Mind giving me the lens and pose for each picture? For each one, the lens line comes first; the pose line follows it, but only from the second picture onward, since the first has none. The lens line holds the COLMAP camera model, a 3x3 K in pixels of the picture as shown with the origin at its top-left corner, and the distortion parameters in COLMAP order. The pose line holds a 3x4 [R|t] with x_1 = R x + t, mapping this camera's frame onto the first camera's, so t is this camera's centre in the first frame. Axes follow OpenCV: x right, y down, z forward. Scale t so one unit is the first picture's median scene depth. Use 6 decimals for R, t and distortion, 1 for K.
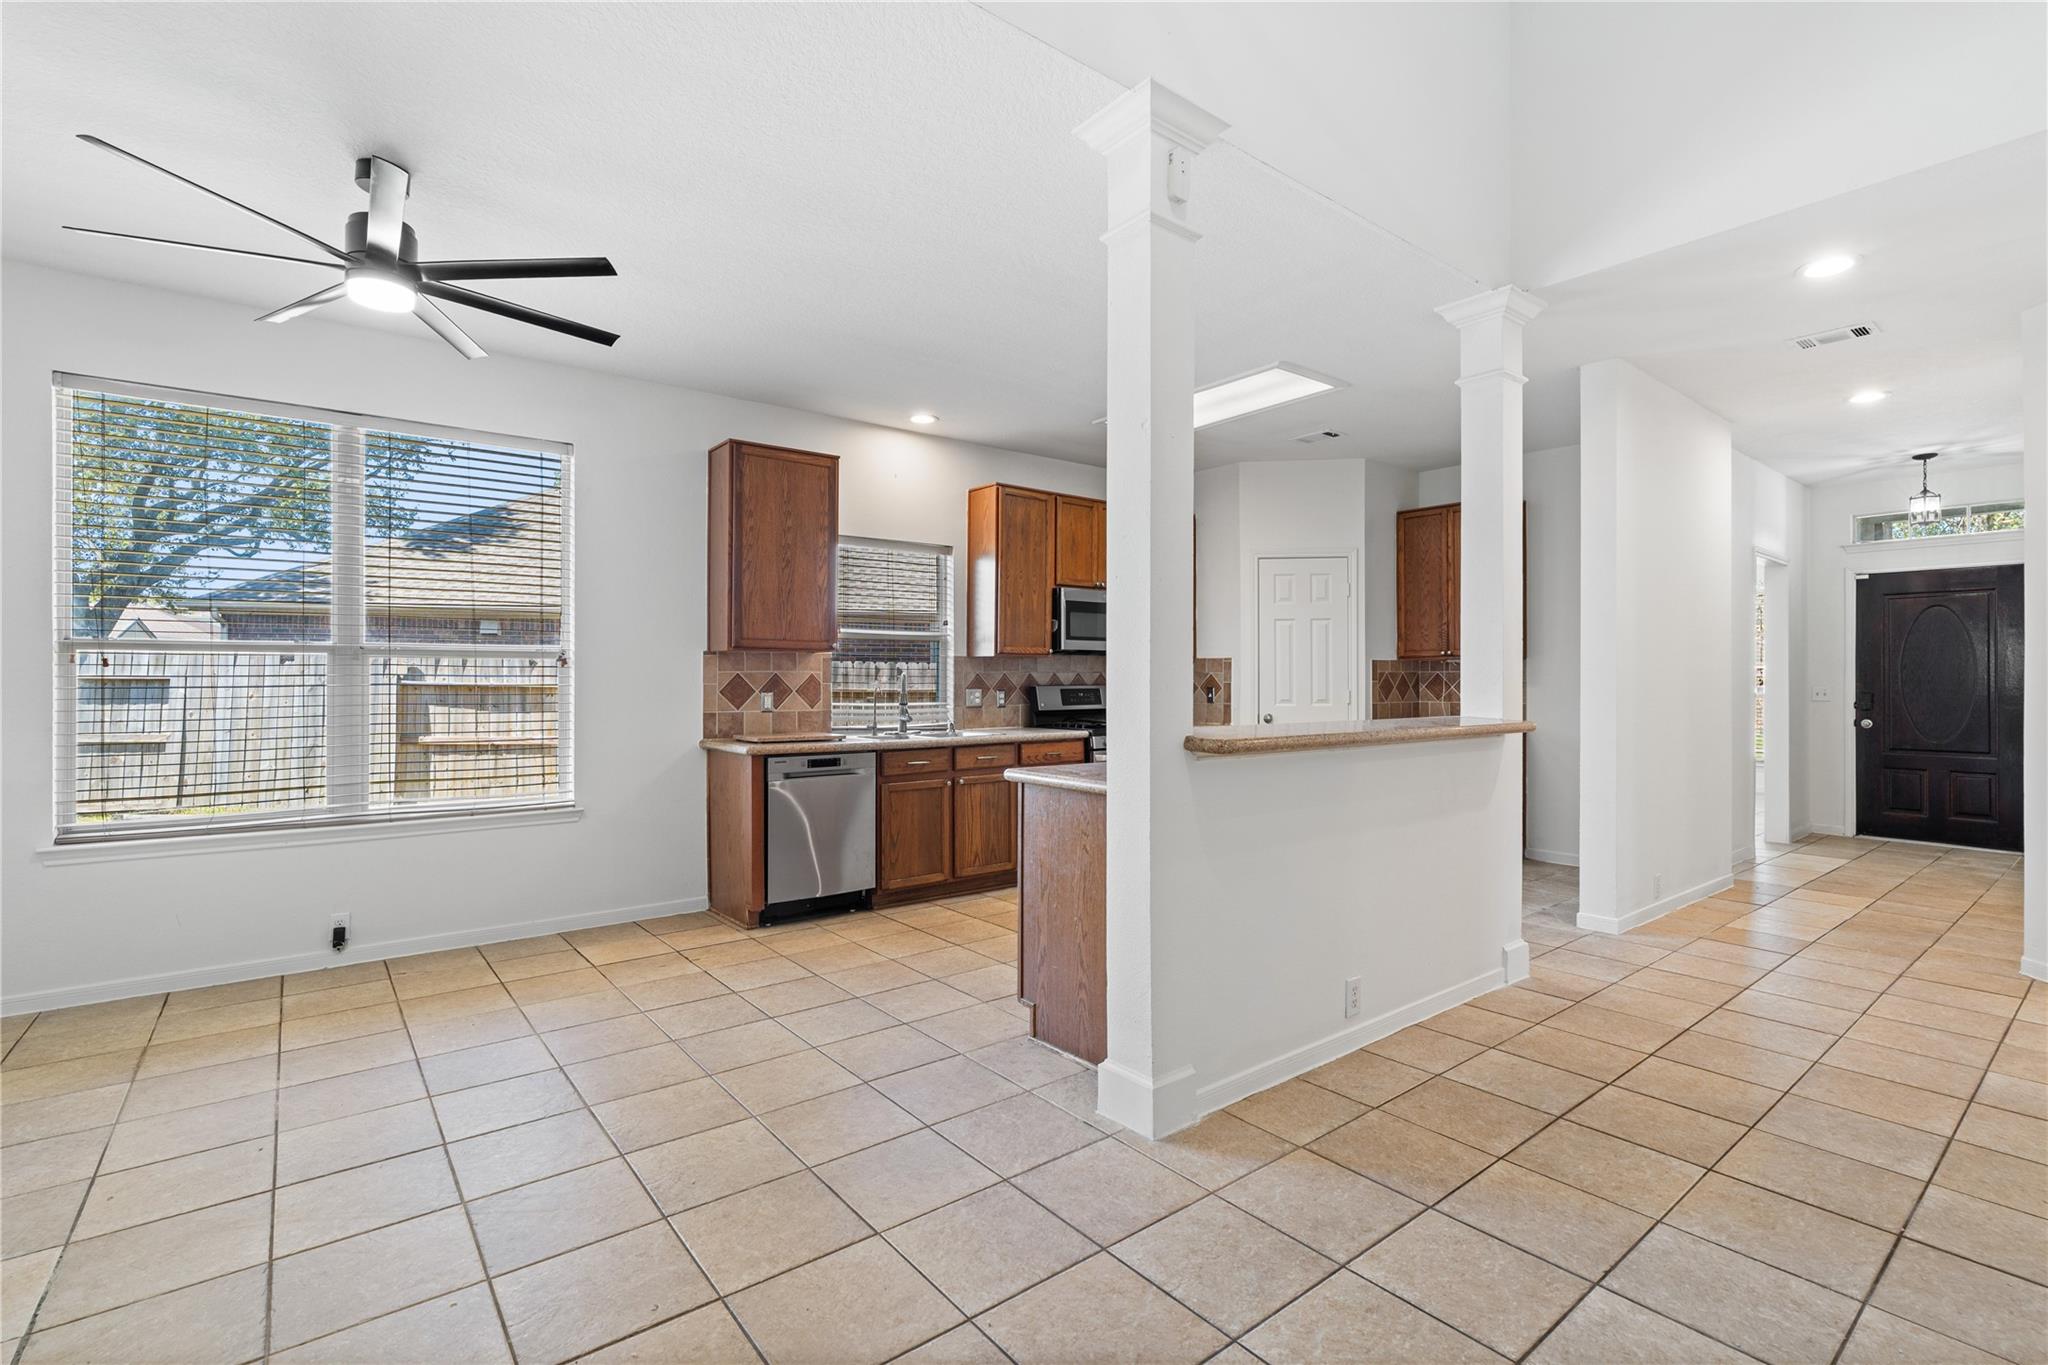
lens RADIAL K [[926.6, 0, 1026.6], [0, 926.6, 681.0], [0, 0, 1]] dist [0.000841, 0.000052]
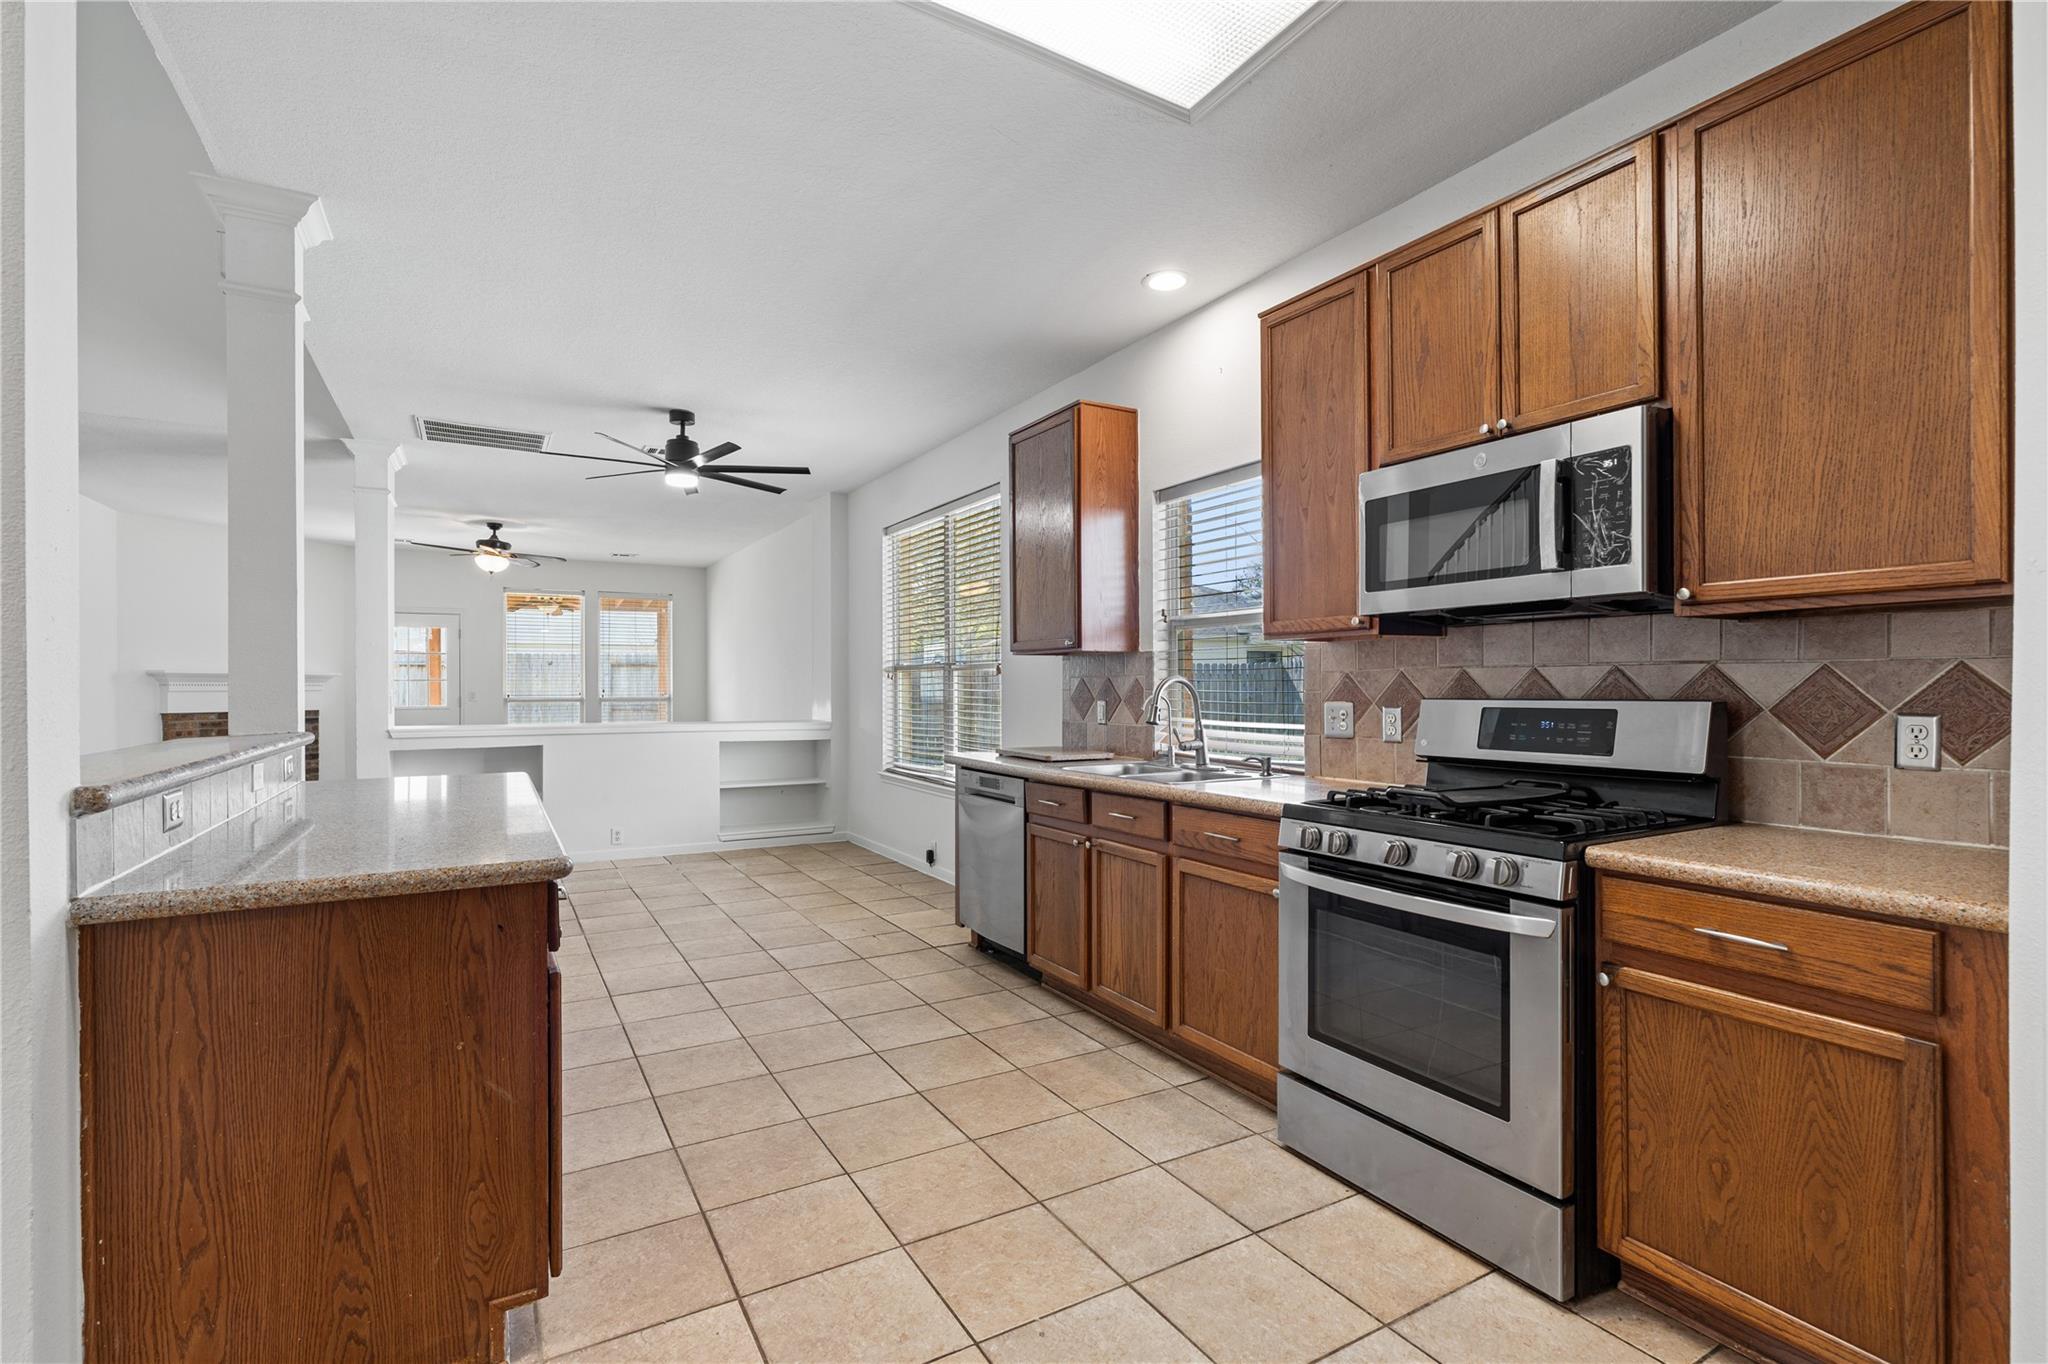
lens RADIAL K [[926.6, 0, 1025.7], [0, 926.6, 681.8], [0, 0, 1]] dist [0.000841, 0.000052]
pose [[-0.136204, -0.007747, -0.990651, 0.569059], [-0.004562, 0.999964, -0.007193, 0.001348], [0.990670, 0.003539, -0.136234, 1.044907]]
